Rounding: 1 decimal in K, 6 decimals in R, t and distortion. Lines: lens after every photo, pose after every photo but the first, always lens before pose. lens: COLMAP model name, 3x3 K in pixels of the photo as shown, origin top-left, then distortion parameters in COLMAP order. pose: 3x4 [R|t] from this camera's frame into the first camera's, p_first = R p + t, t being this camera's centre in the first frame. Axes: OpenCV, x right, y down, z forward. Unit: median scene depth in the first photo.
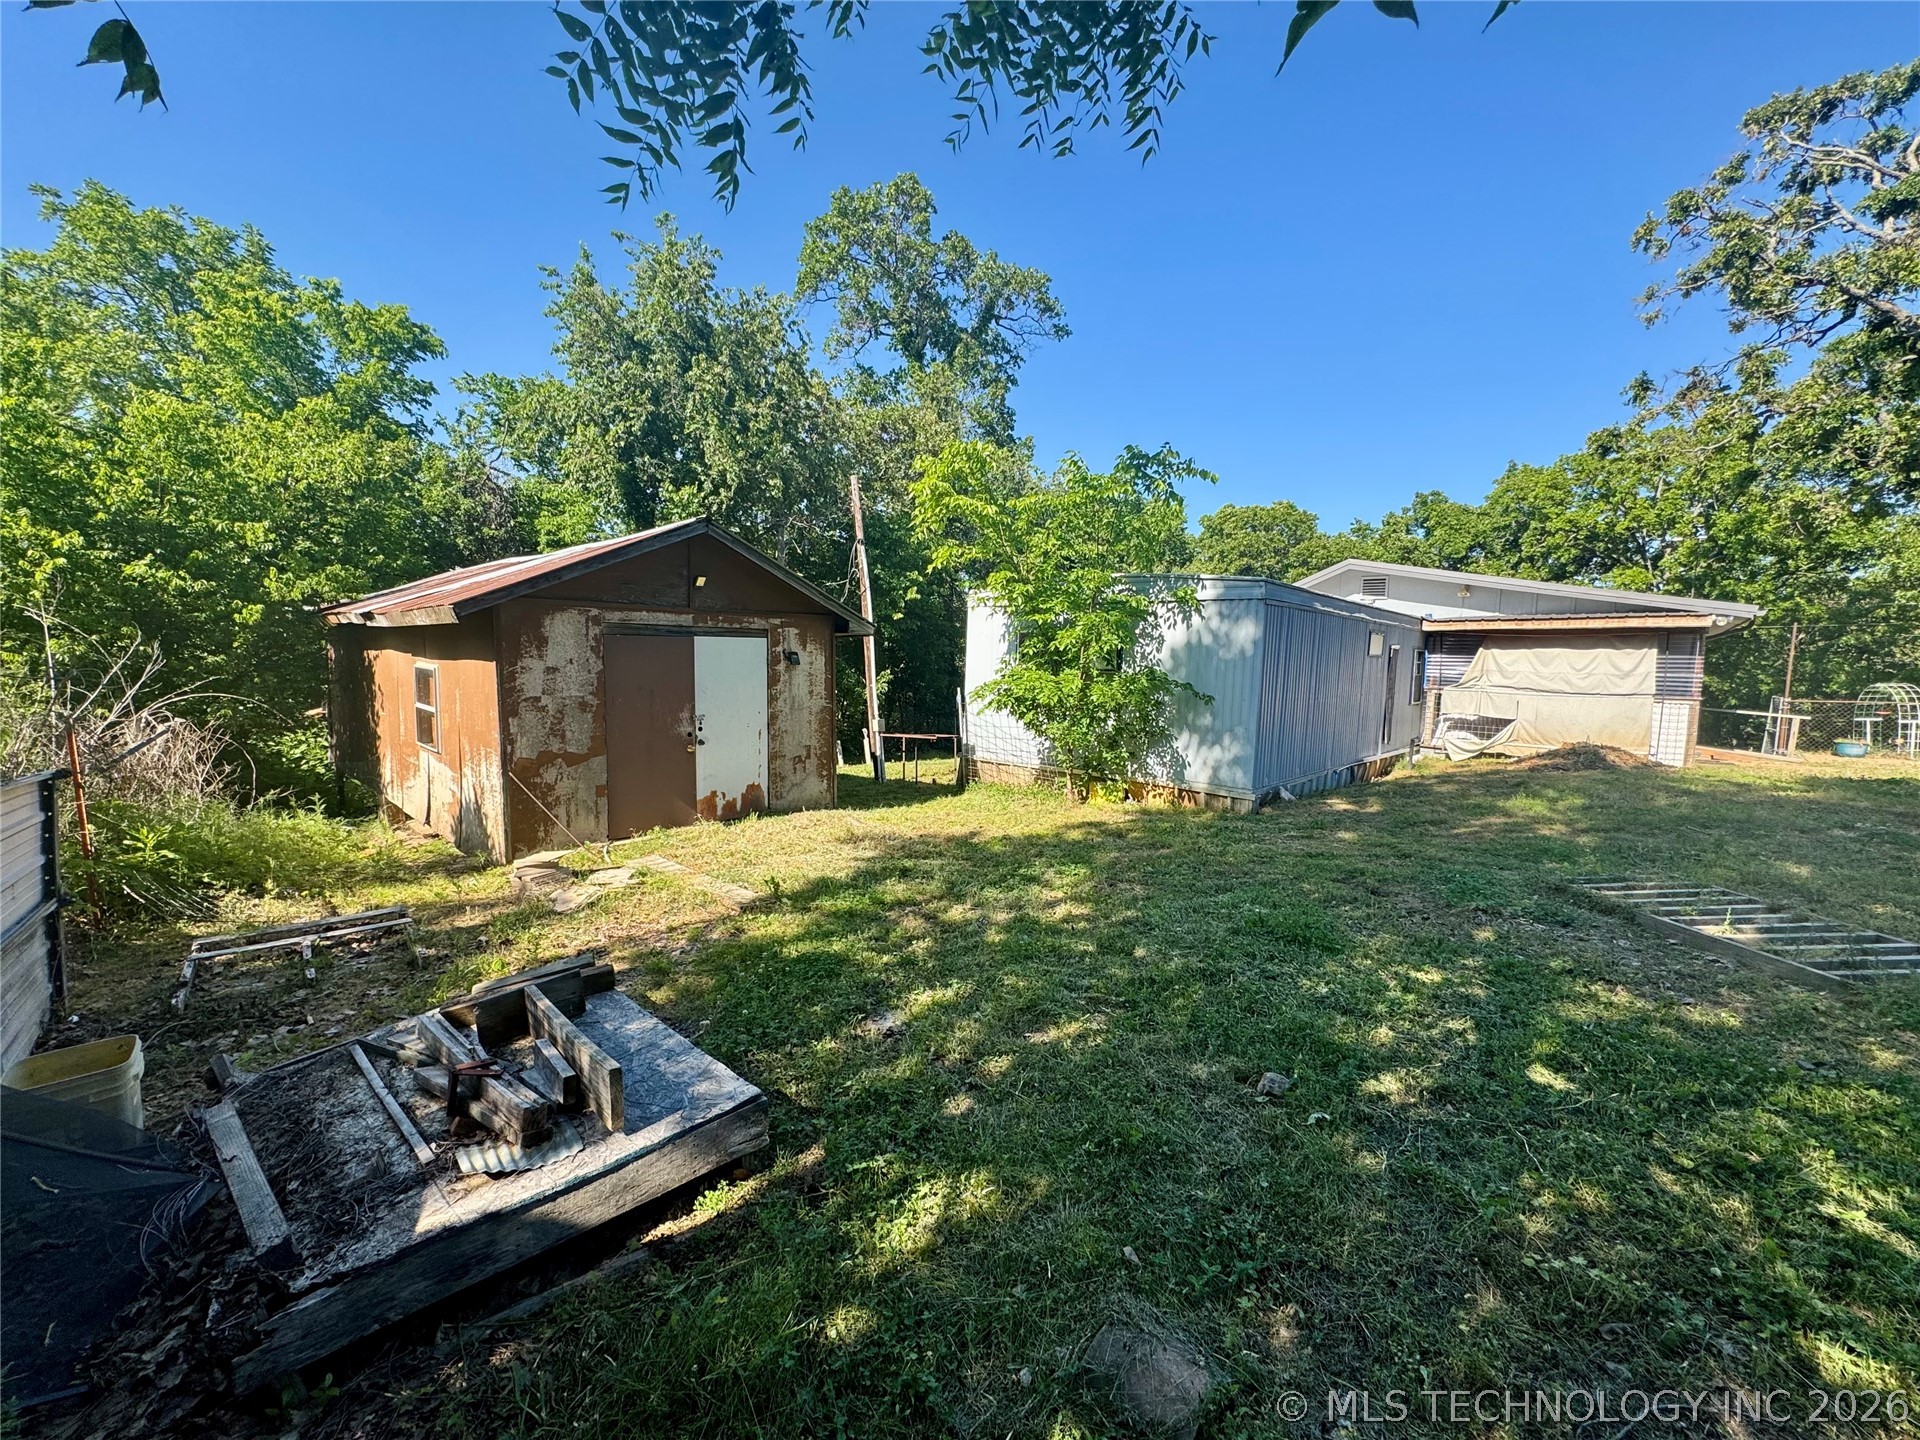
lens RADIAL K [[765.0, 0, 959.7], [0, 765.0, 720.8], [0, 0, 1]] dist [-0.001278, -0.000008]
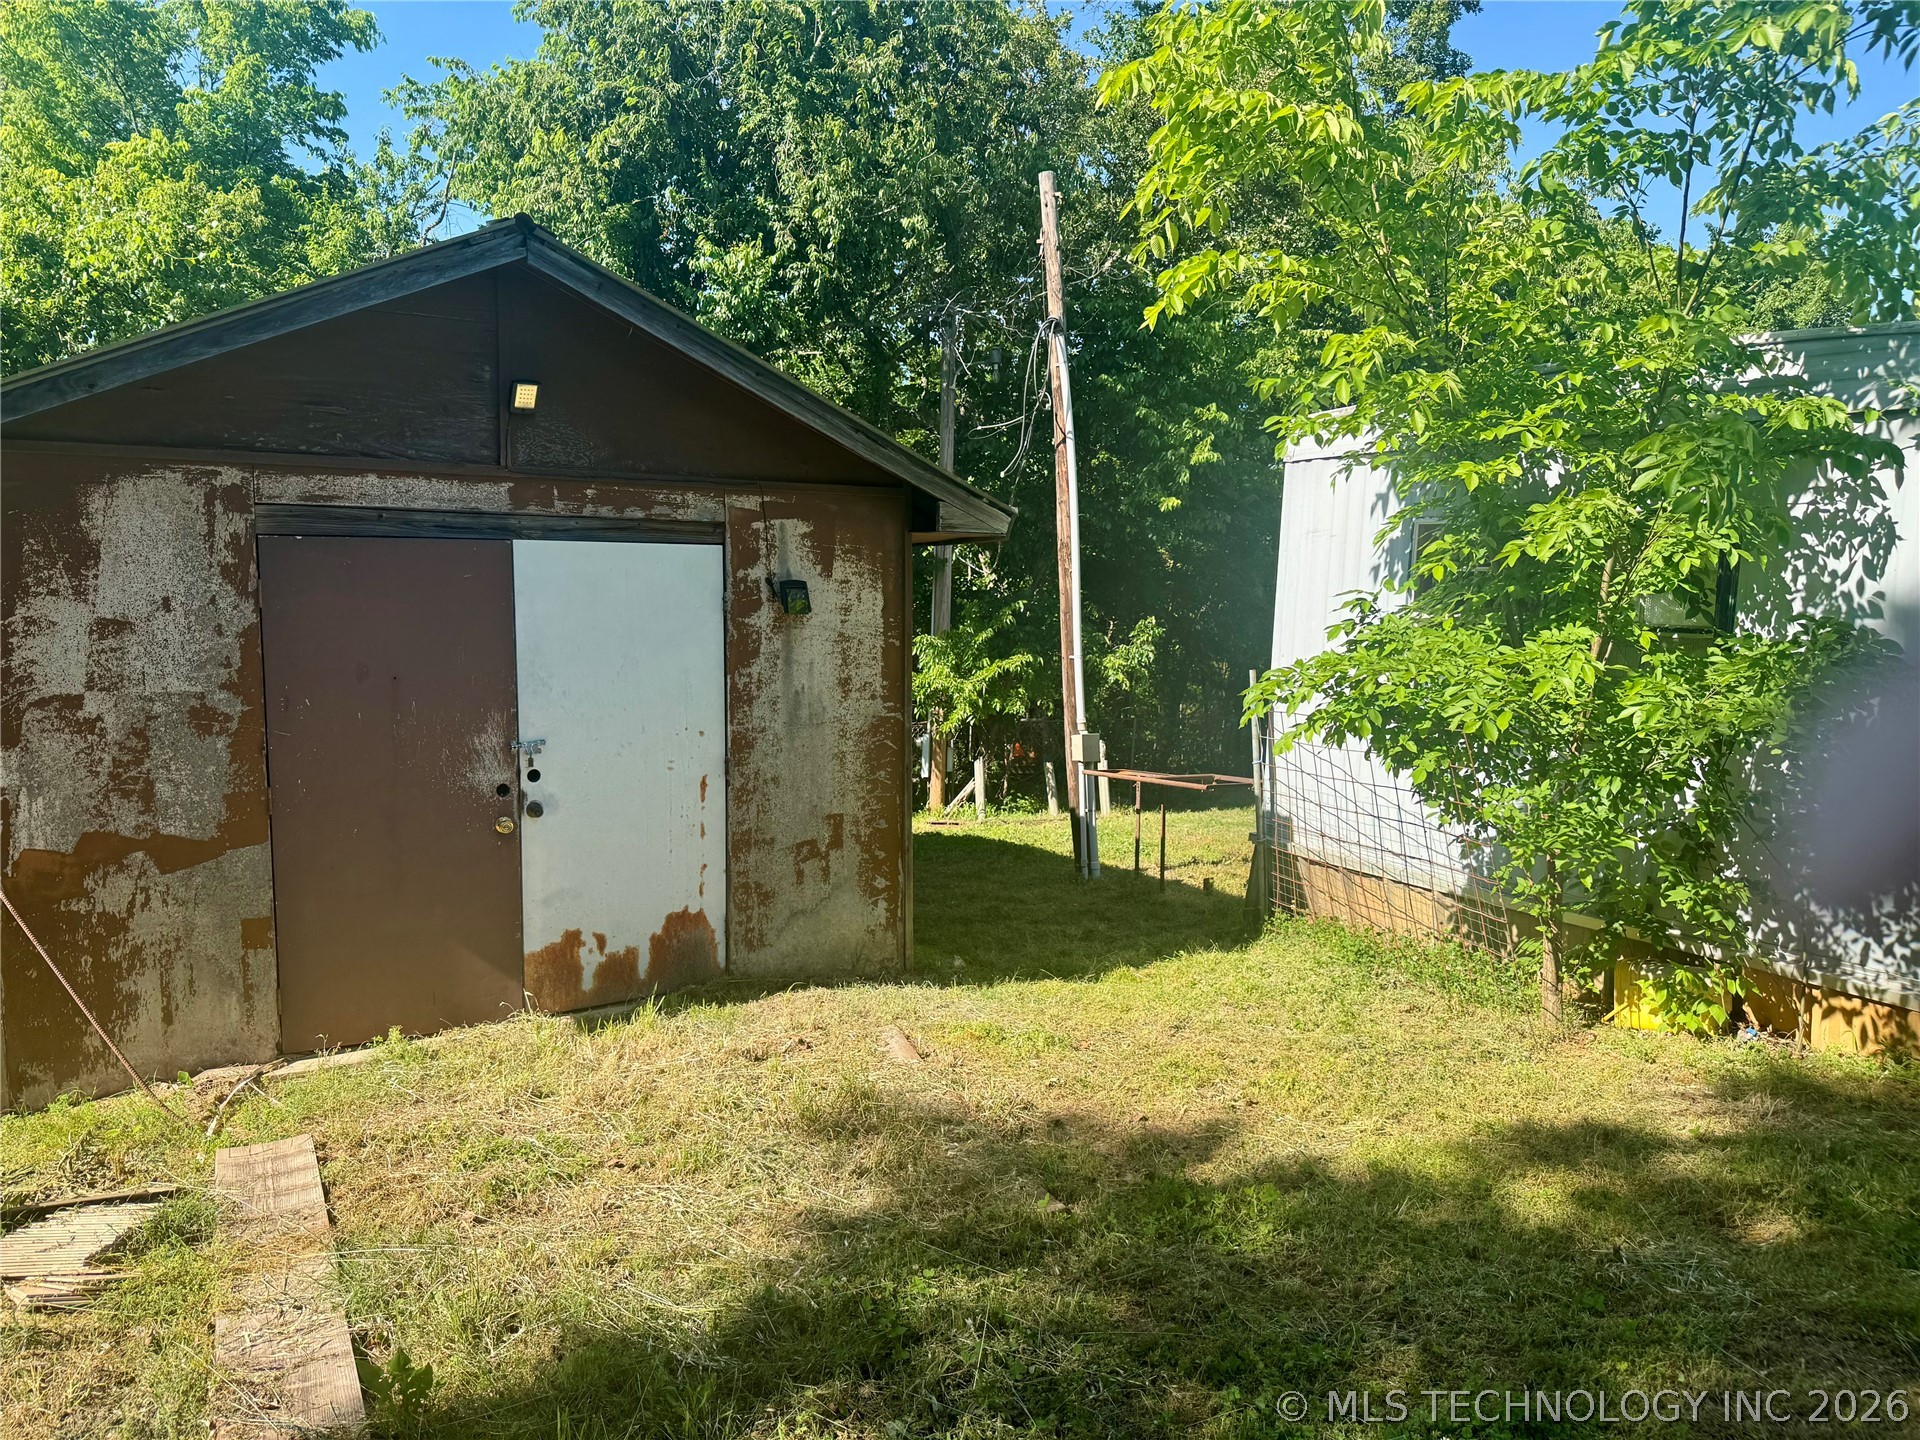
lens RADIAL K [[1337.0, 0, 962.0], [0, 1337.0, 728.2], [0, 0, 1]] dist [0.079571, -0.089146]
pose [[0.958703, 0.027931, -0.283033, 0.062884], [-0.022173, 0.999477, 0.023528, -0.032018], [0.283542, -0.016280, 0.958822, 0.361603]]
